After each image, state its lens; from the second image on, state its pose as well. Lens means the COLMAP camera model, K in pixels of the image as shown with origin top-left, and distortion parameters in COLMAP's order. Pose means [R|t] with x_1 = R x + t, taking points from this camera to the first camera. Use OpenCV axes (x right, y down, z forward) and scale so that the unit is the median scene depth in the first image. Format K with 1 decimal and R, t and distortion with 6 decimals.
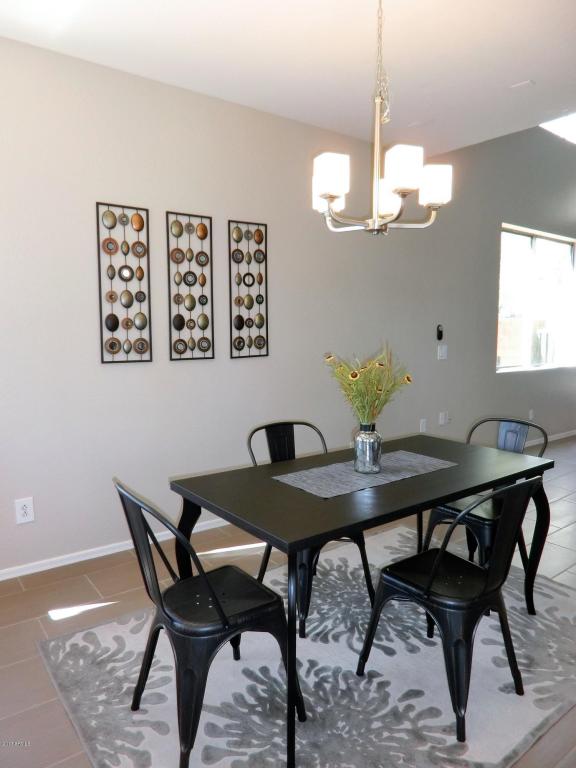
lens RADIAL K [[529.0, 0, 282.8], [0, 529.0, 383.4], [0, 0, 1]] dist [-0.058503, 0.039631]
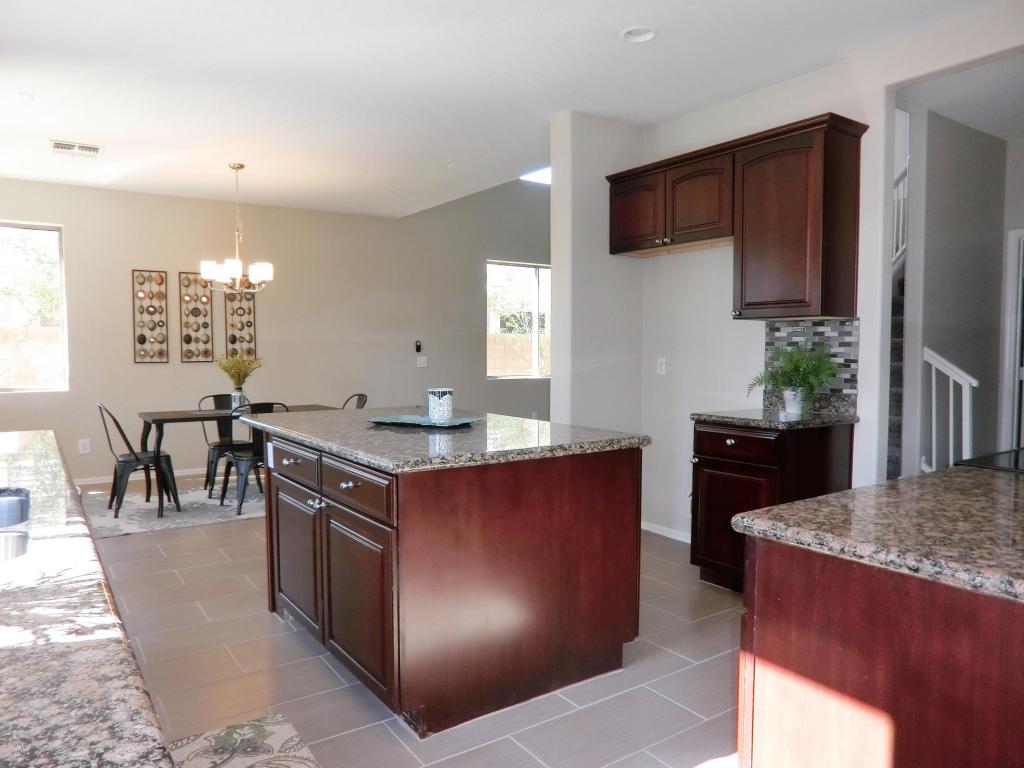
lens RADIAL K [[705.3, 0, 509.6], [0, 705.3, 386.5], [0, 0, 1]] dist [-0.058503, 0.039631]
pose [[0.999267, 0.006063, -0.037789, 0.866715], [-0.007719, 0.999009, -0.043835, 0.115144], [0.037486, 0.044094, 0.998324, -1.088912]]
